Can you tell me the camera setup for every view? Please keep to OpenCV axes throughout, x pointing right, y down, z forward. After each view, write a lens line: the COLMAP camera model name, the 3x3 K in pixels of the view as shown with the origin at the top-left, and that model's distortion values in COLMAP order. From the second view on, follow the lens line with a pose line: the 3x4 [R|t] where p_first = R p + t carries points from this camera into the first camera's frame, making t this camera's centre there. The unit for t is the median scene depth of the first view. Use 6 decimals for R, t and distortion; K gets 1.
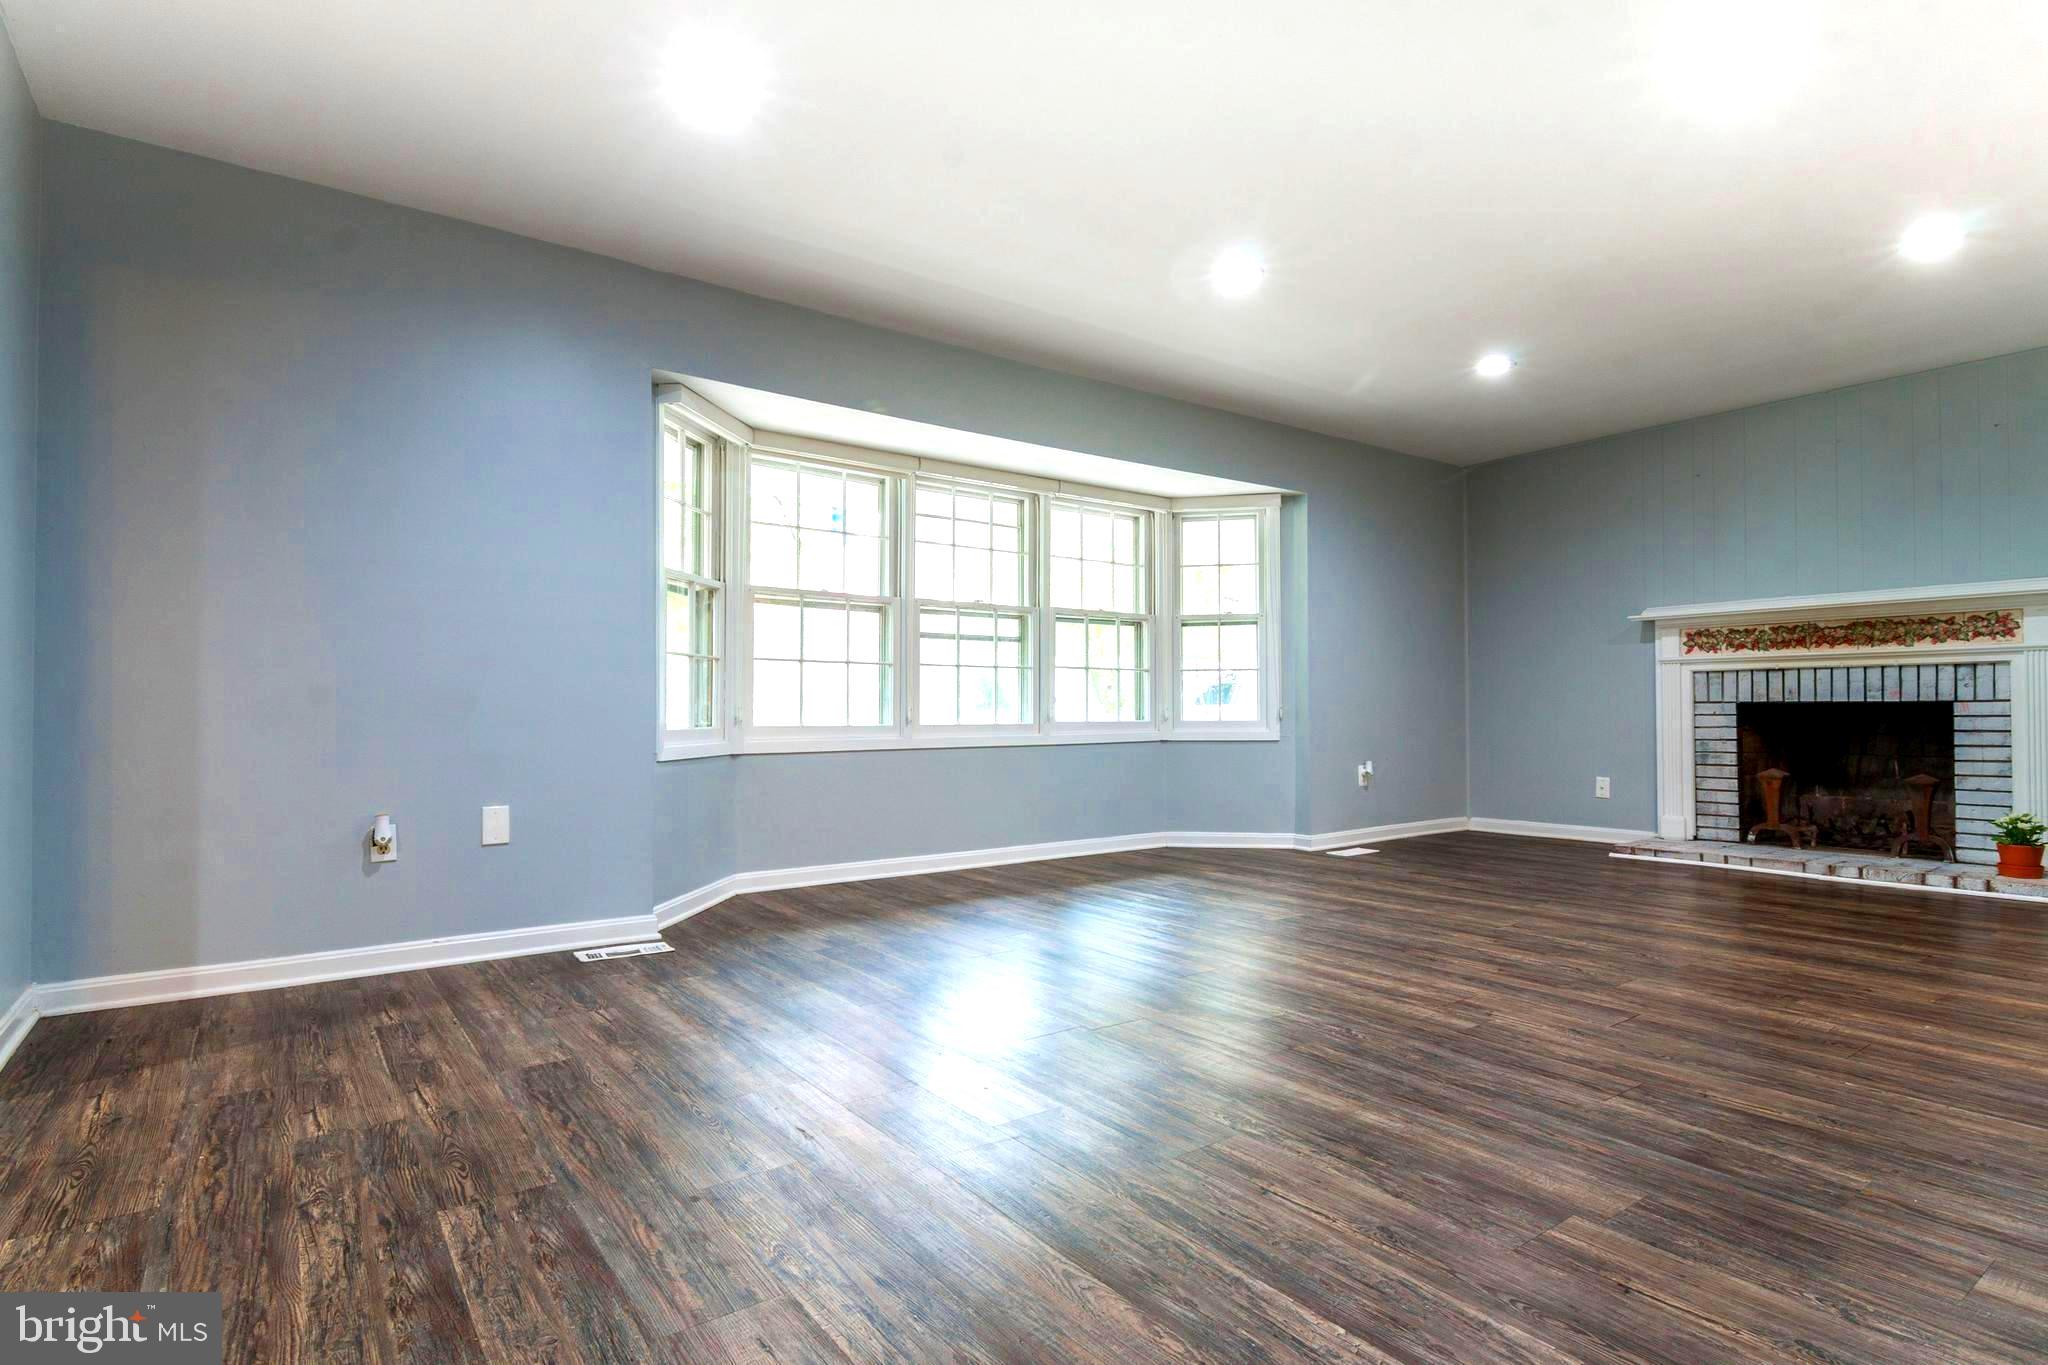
lens RADIAL K [[1032.8, 0, 1019.7], [0, 1032.8, 686.8], [0, 0, 1]] dist [0.015159, -0.010439]
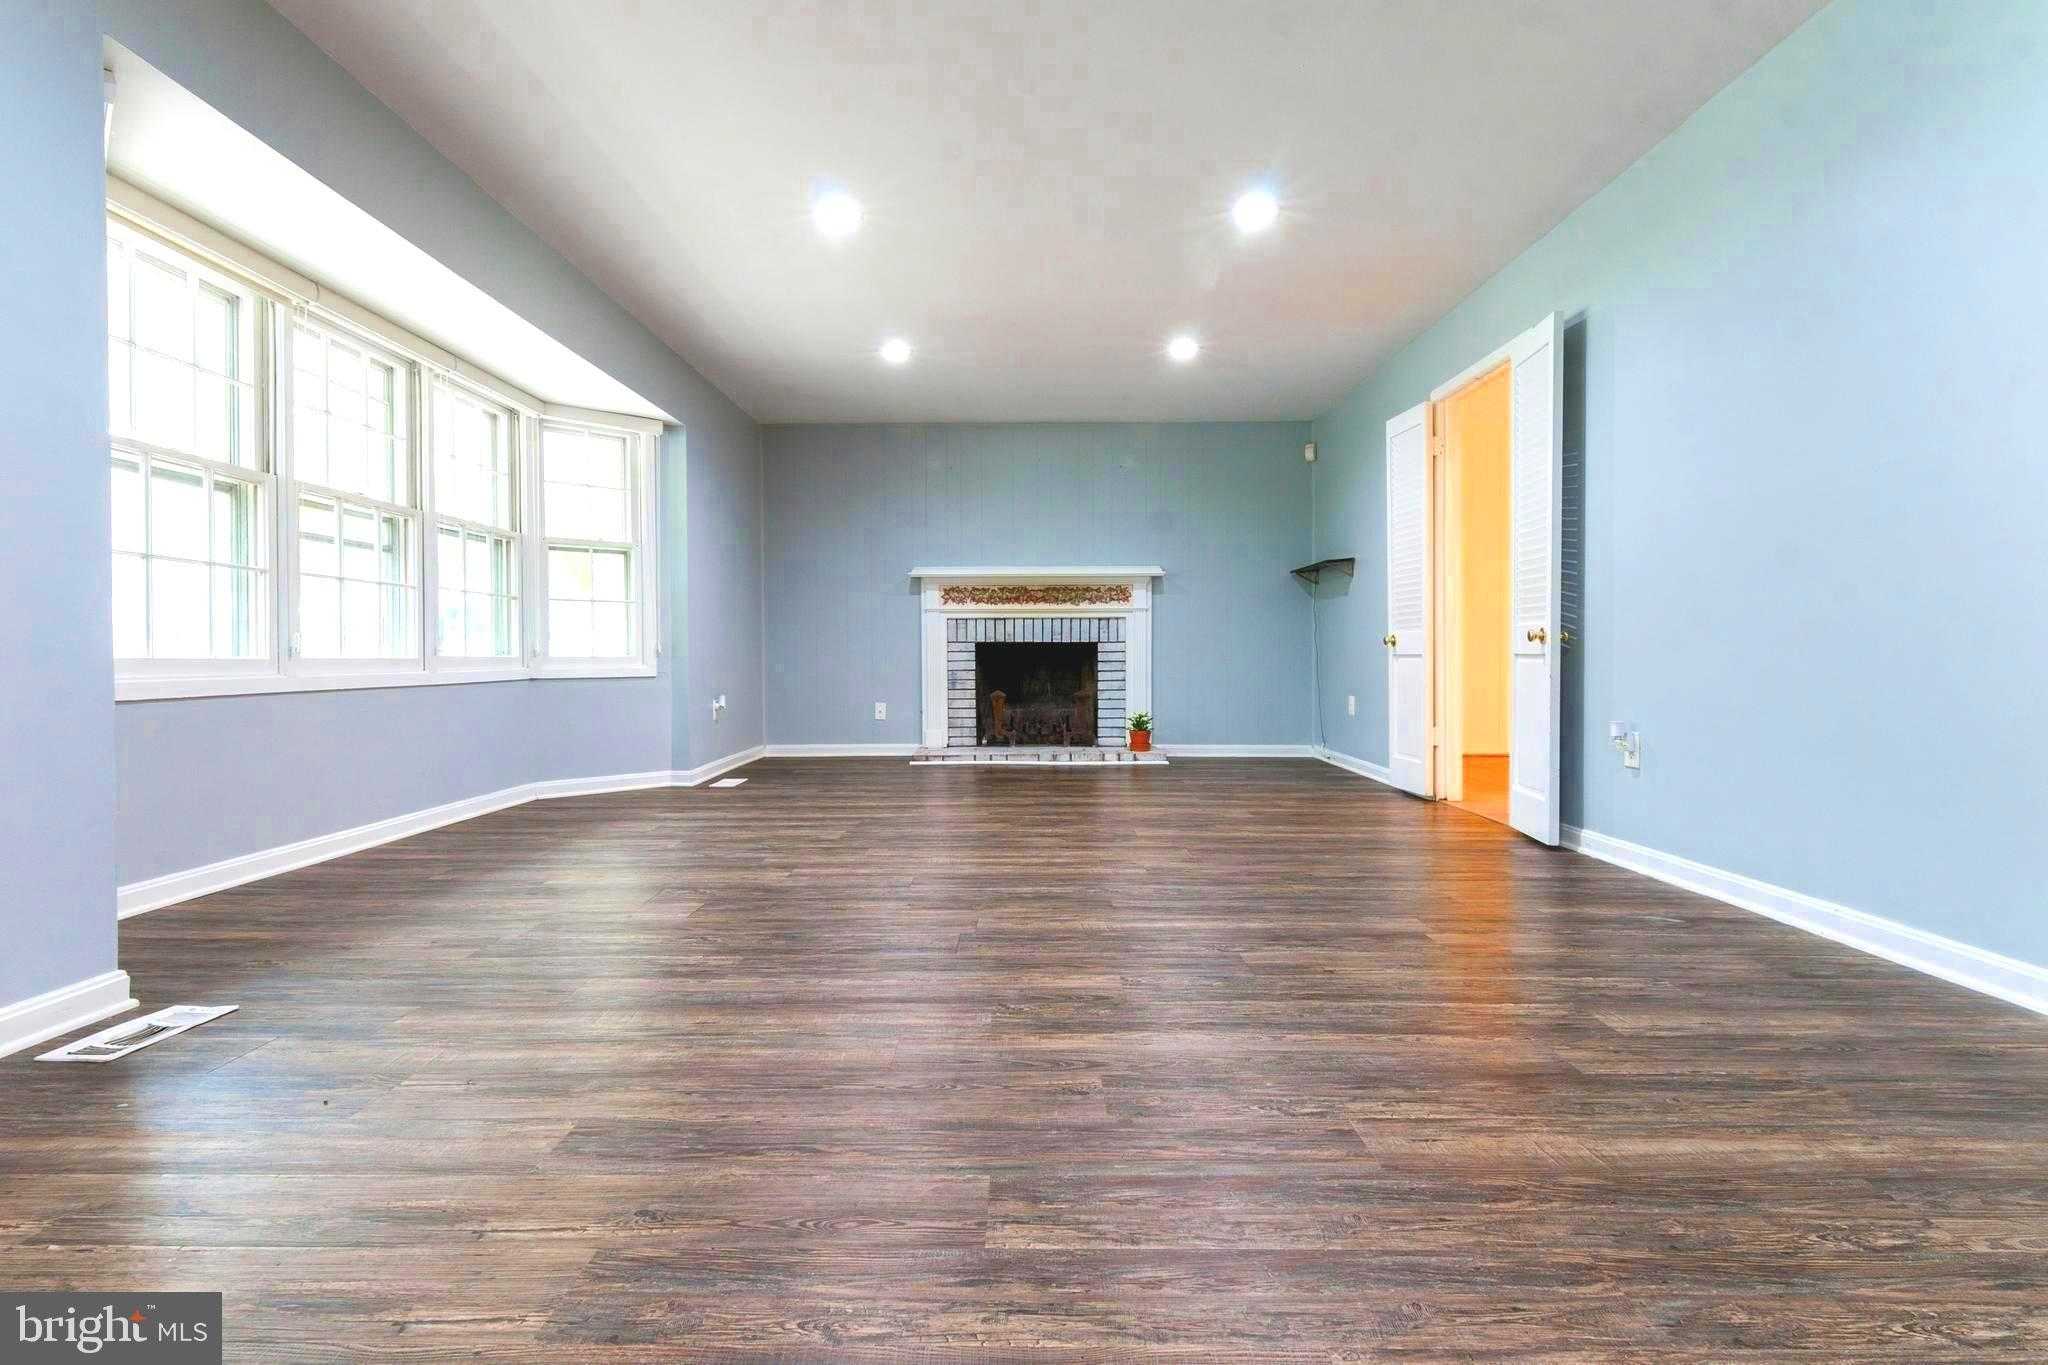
lens RADIAL K [[1032.8, 0, 1012.7], [0, 1032.8, 673.9], [0, 0, 1]] dist [0.015159, -0.010439]
pose [[0.598375, -0.012004, 0.801126, -0.364319], [-0.018866, 0.999399, 0.029067, 0.016724], [-0.800994, -0.032507, 0.597789, 0.166800]]
